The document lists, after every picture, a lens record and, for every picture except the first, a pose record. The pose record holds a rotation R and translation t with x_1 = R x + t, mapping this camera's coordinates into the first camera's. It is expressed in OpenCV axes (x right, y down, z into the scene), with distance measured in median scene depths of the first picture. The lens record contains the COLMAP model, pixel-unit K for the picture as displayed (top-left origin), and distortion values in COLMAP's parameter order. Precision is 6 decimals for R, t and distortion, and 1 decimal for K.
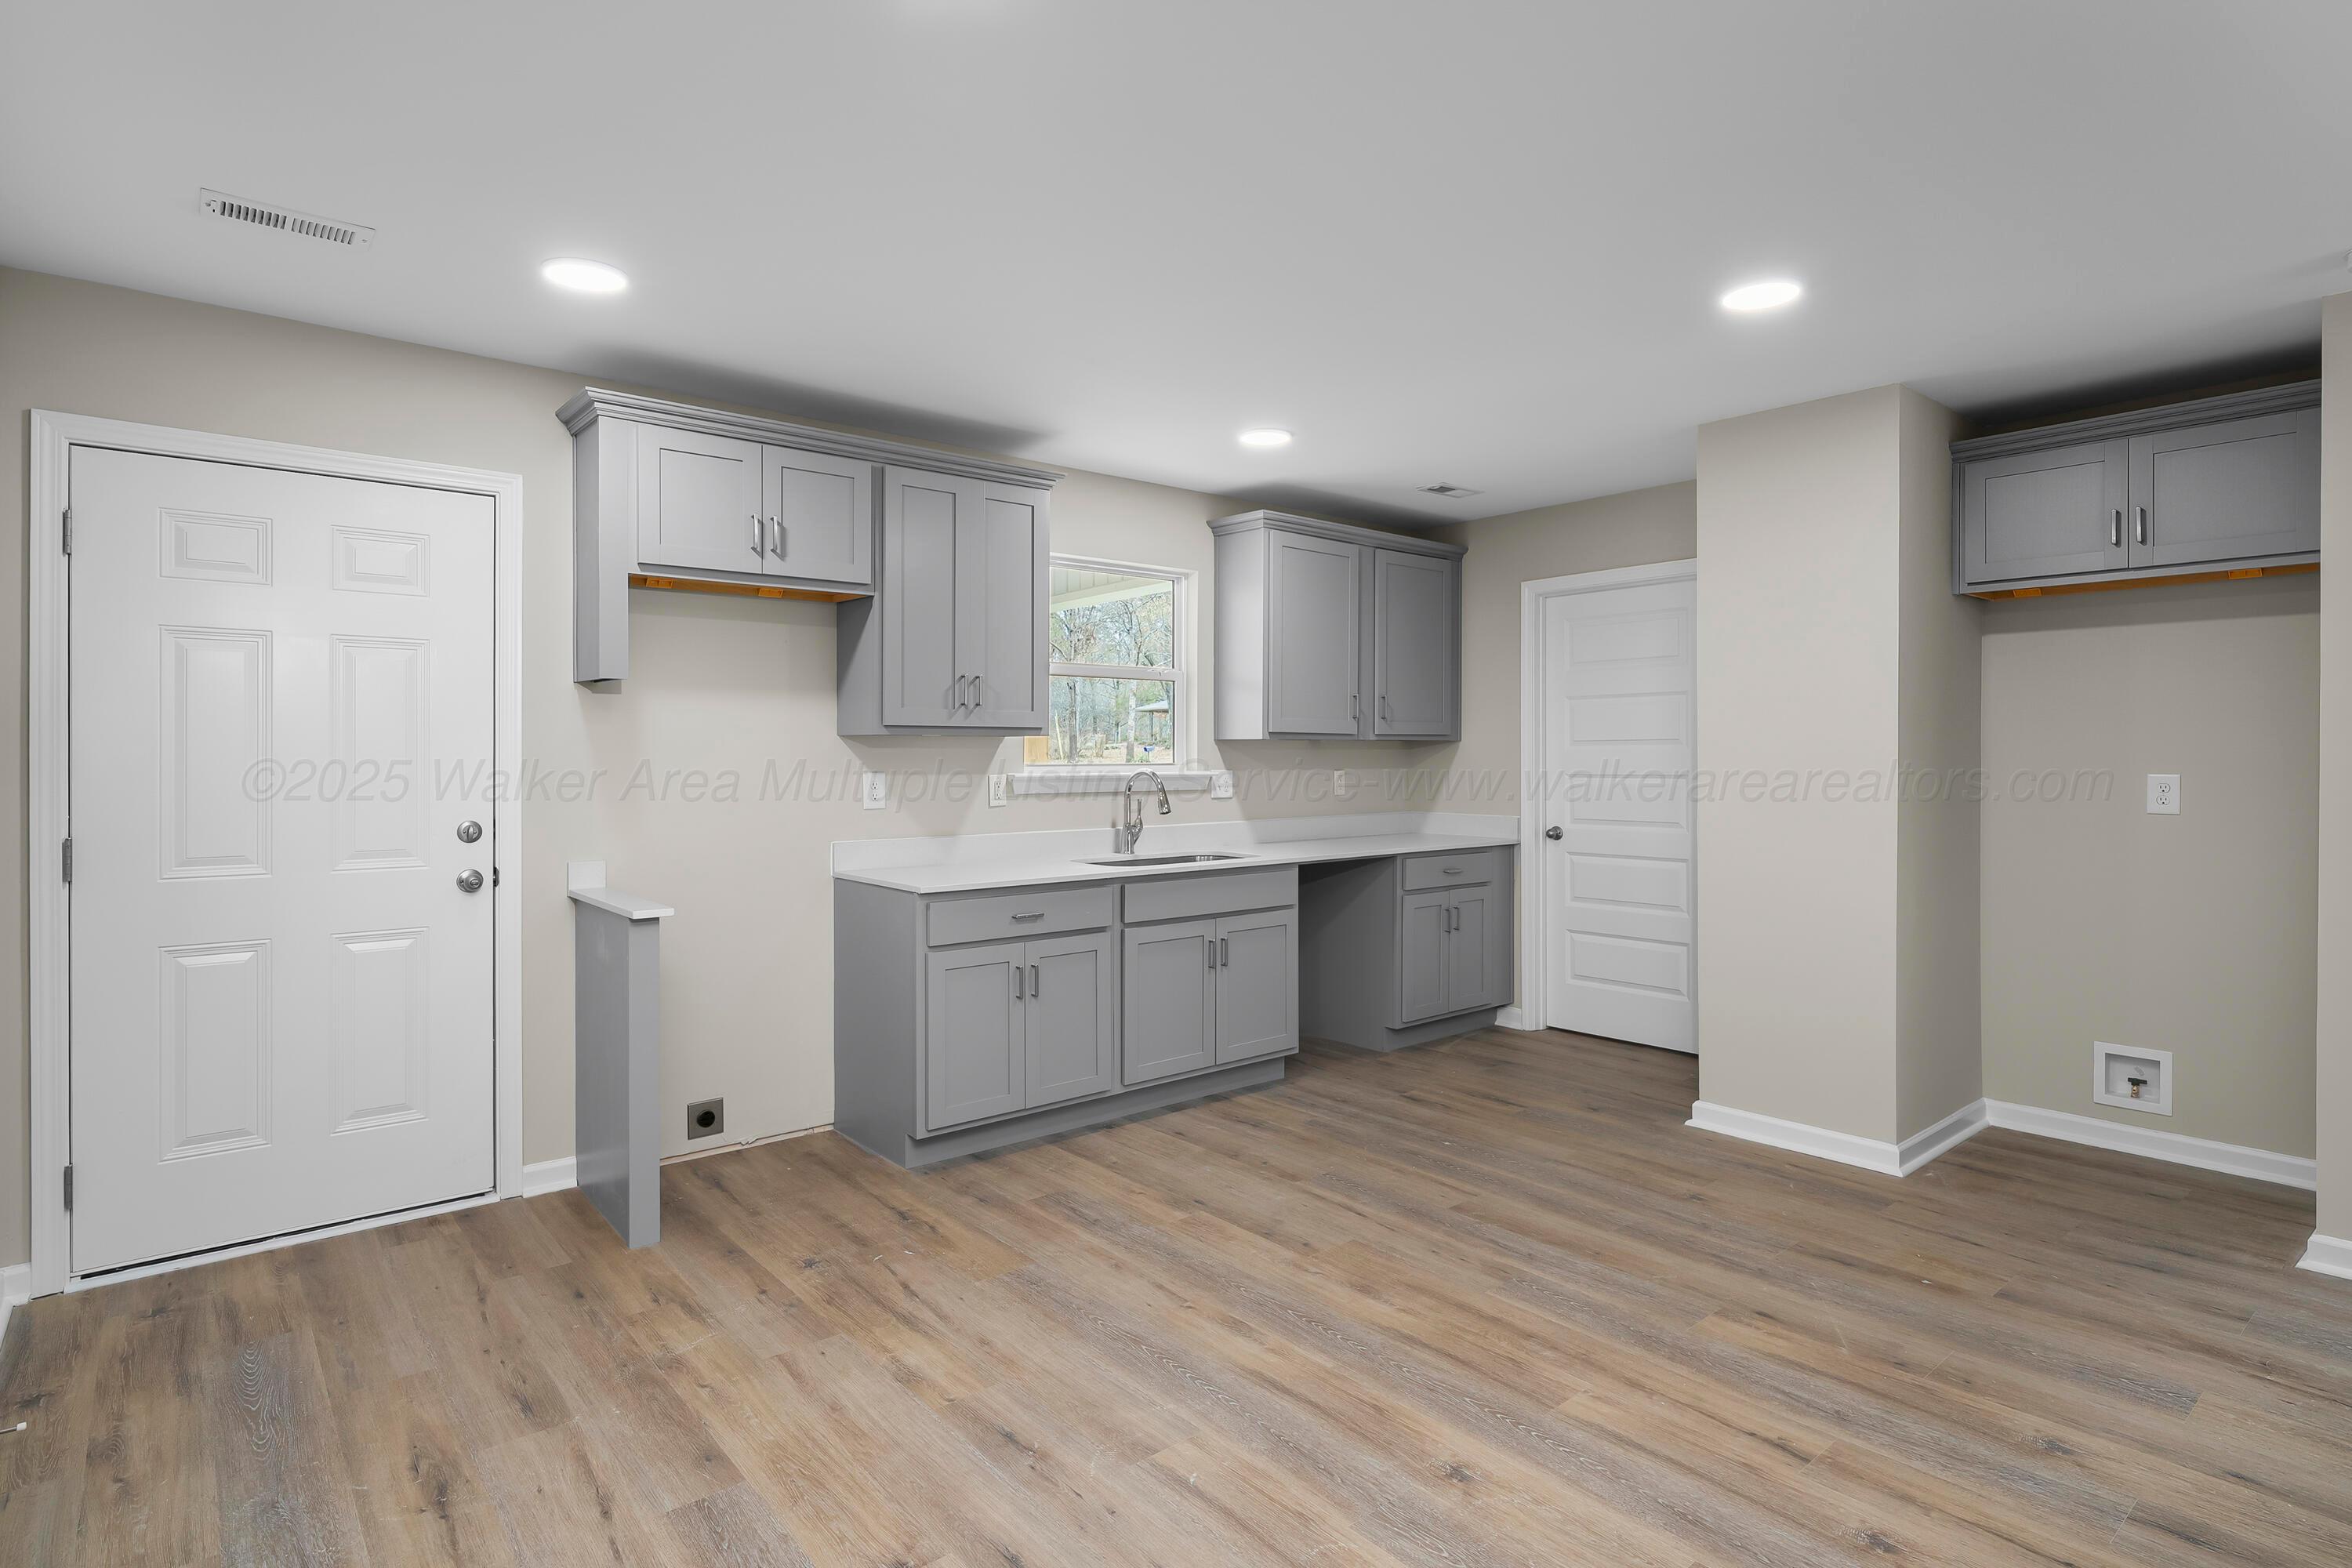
lens RADIAL K [[1184.5, 0, 1133.3], [0, 1184.5, 773.7], [0, 0, 1]] dist [0.000367, 0.000249]
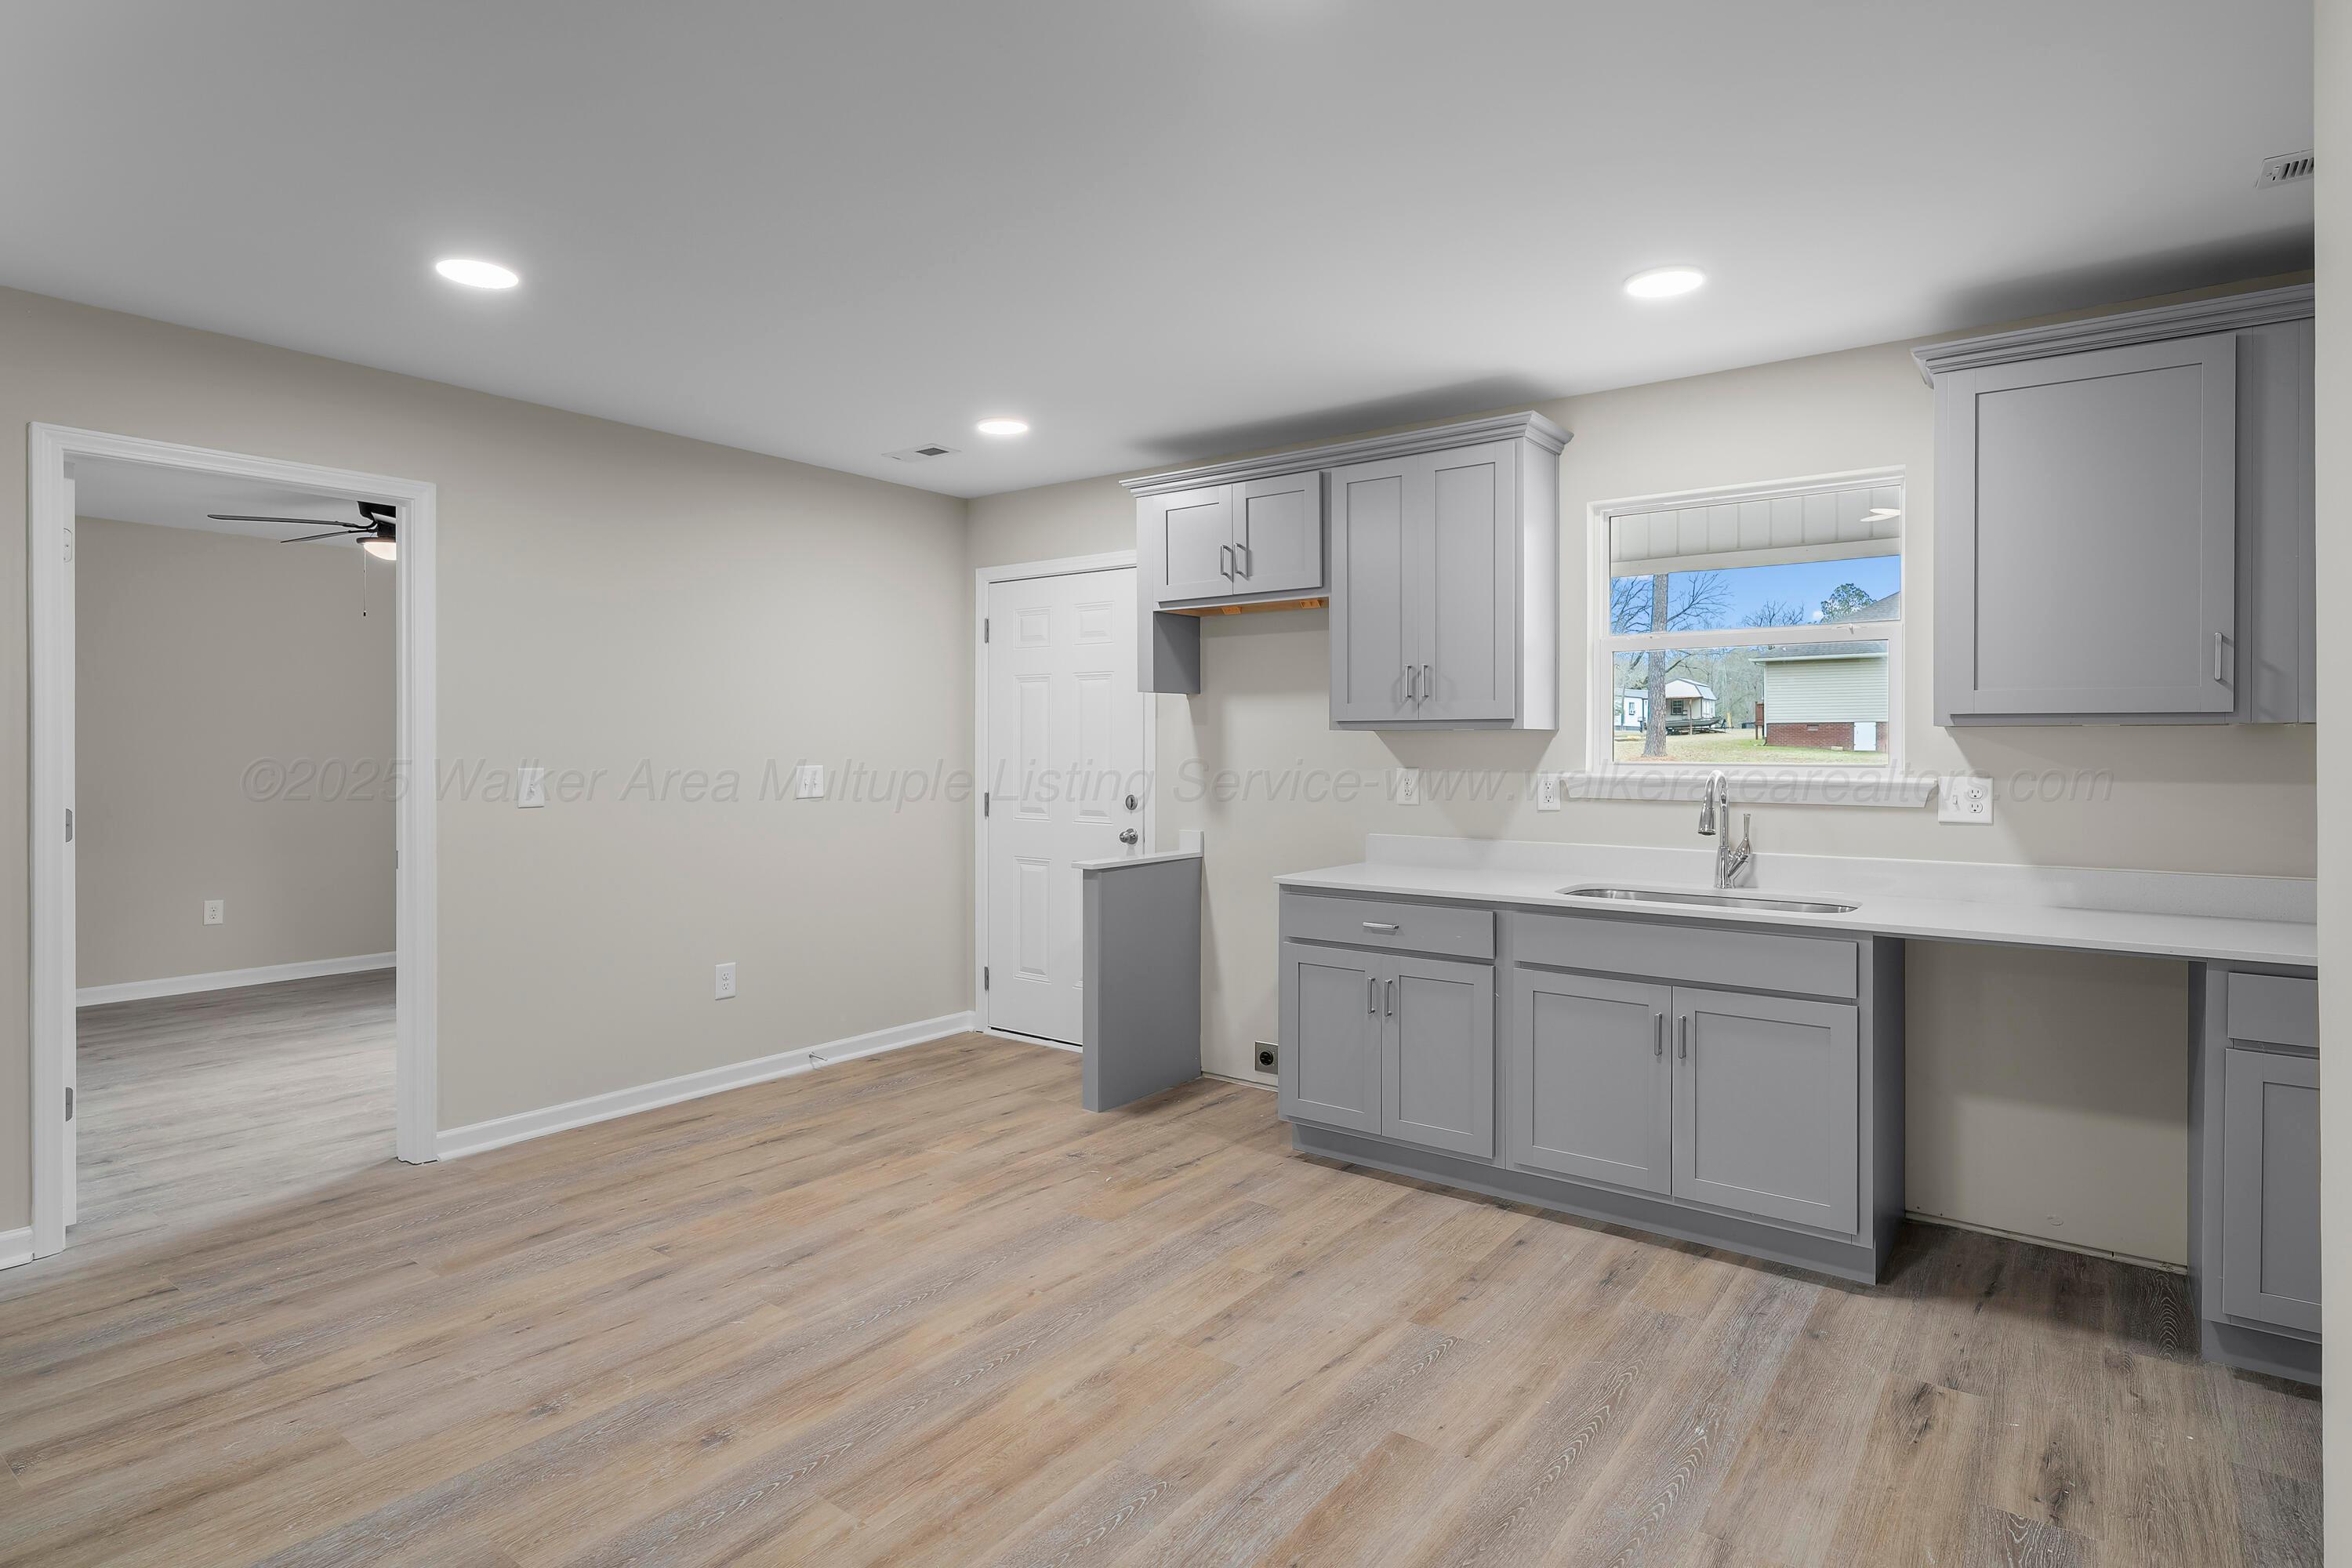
lens RADIAL K [[1184.5, 0, 1188.1], [0, 1184.5, 761.4], [0, 0, 1]] dist [0.000367, 0.000249]
pose [[0.267216, 0.012065, -0.963561, 0.760702], [-0.020386, 0.999769, 0.006865, -0.010433], [0.963421, 0.017808, 0.267400, 0.613497]]
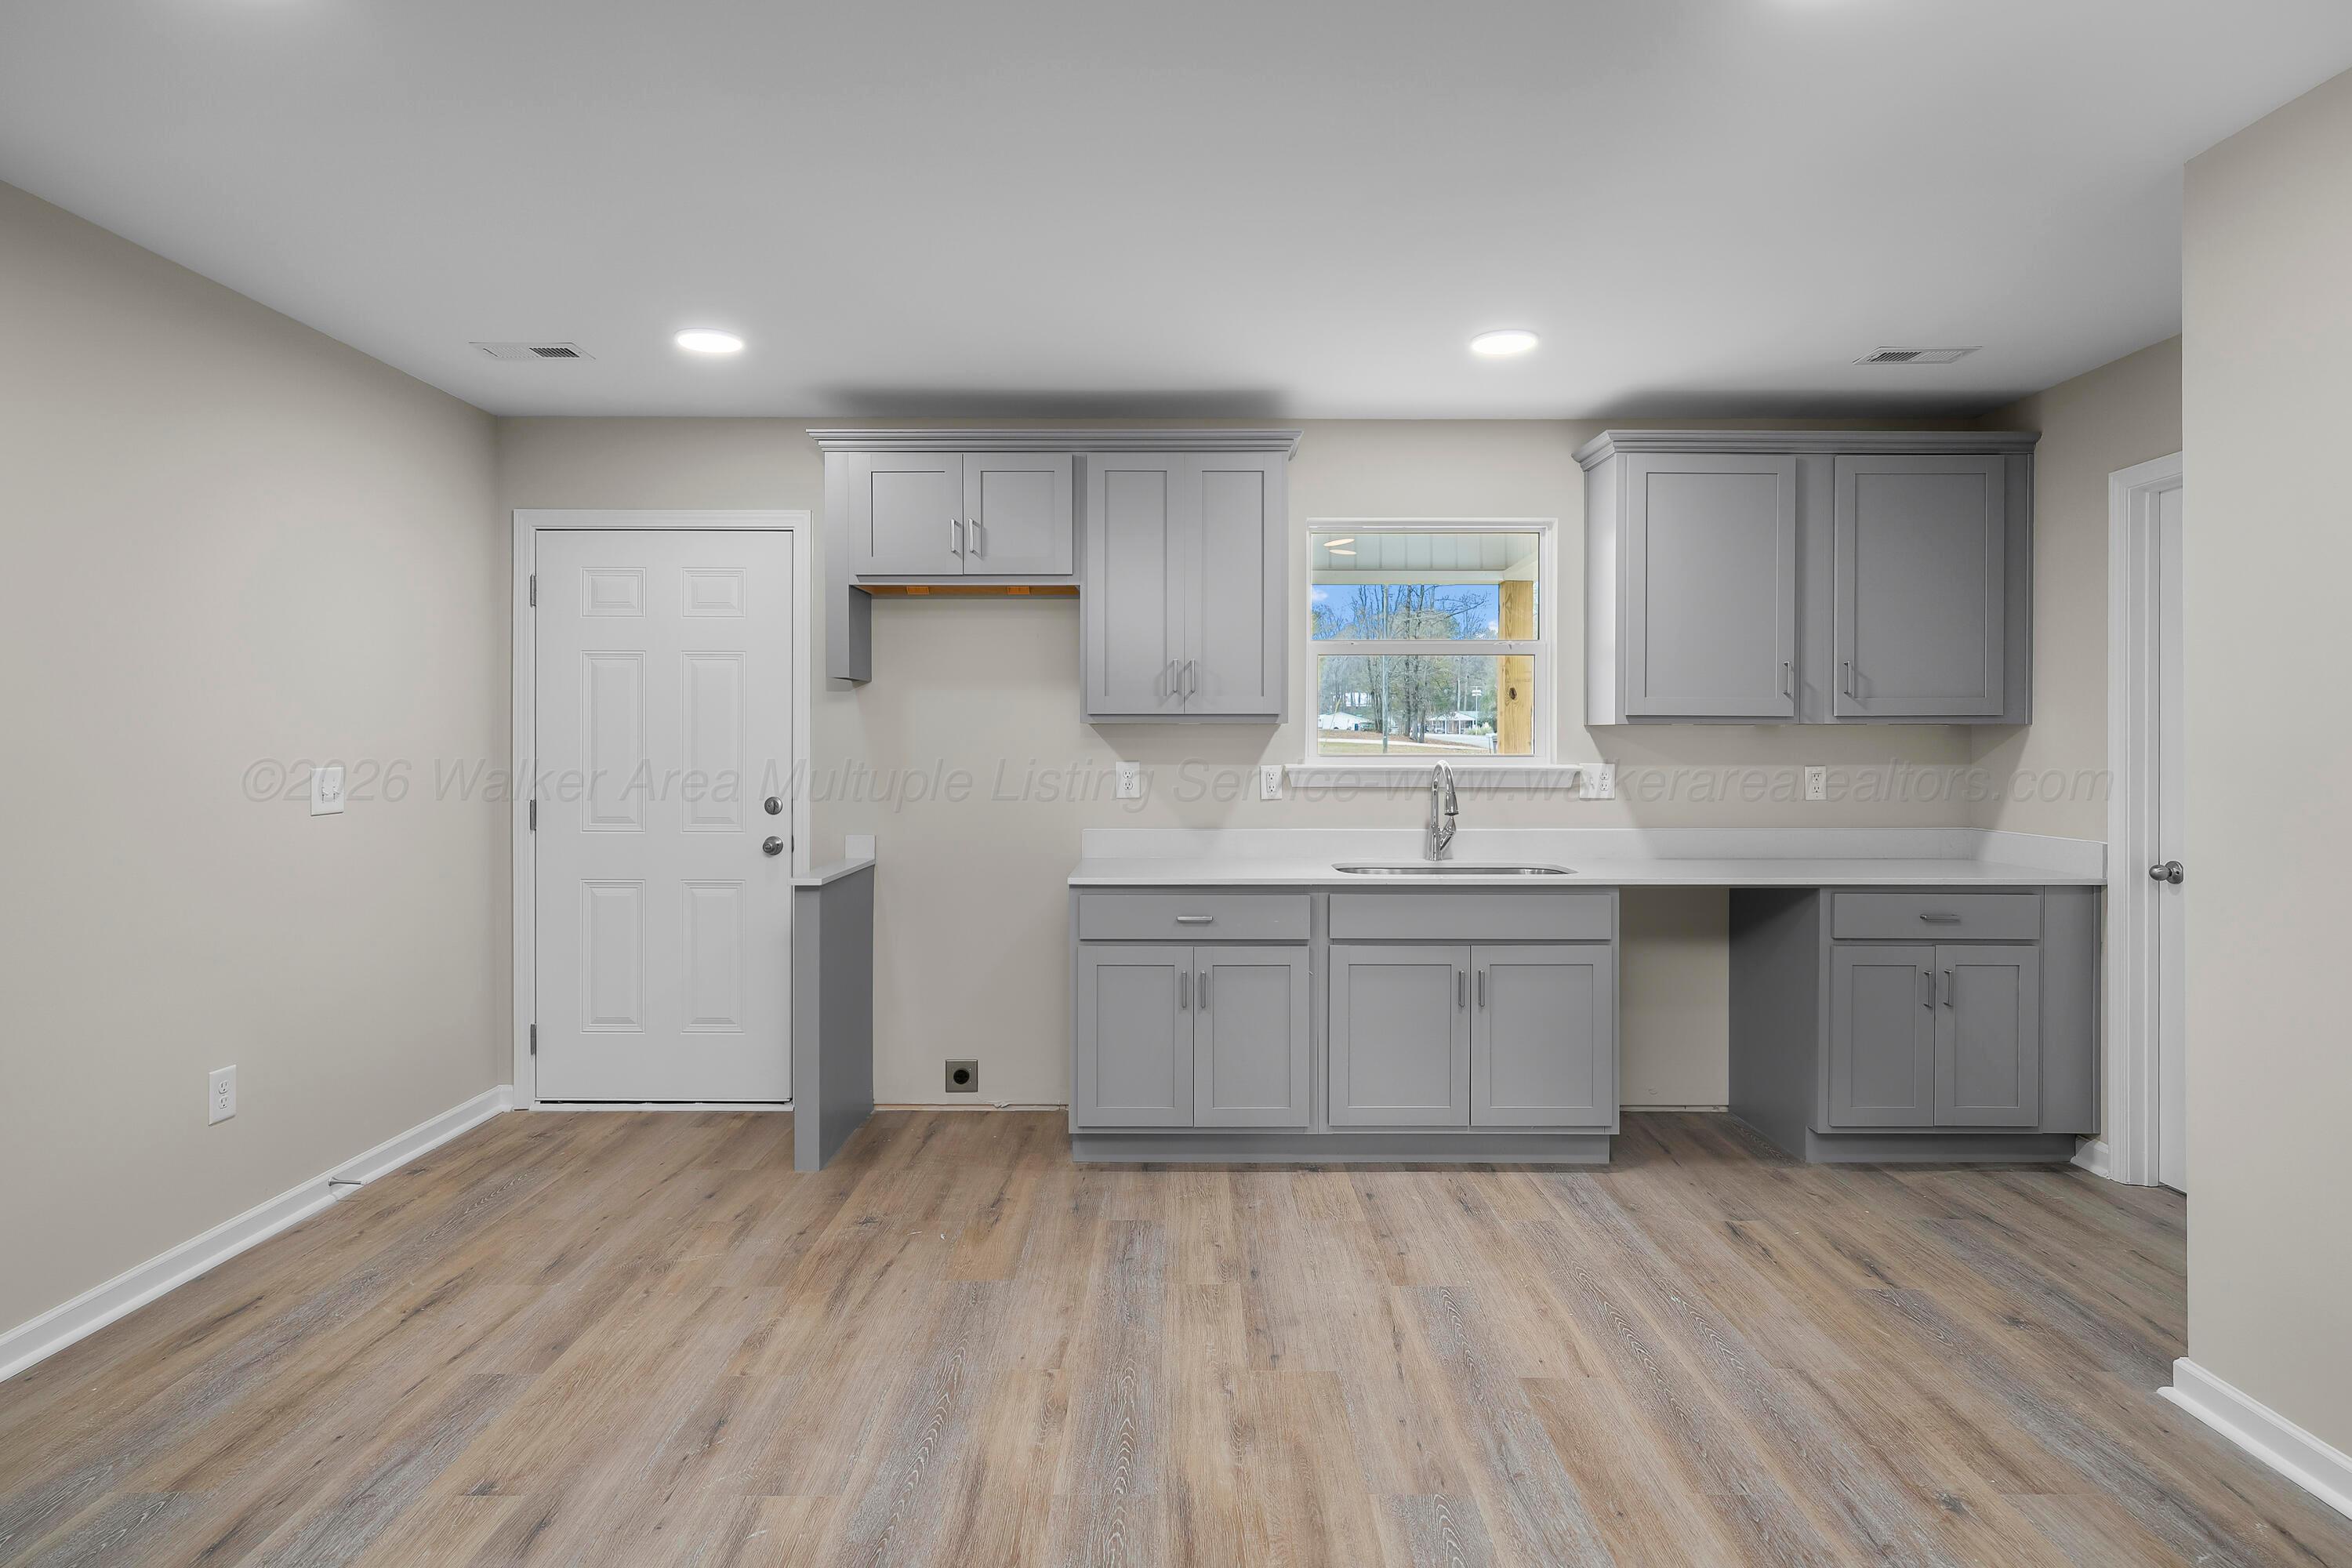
lens RADIAL K [[1184.5, 0, 1158.9], [0, 1184.5, 766.4], [0, 0, 1]] dist [0.000367, 0.000249]
pose [[0.777907, 0.012923, -0.628247, 0.471816], [-0.012266, 0.999910, 0.005381, -0.003075], [0.628260, 0.003520, 0.777996, 0.265871]]
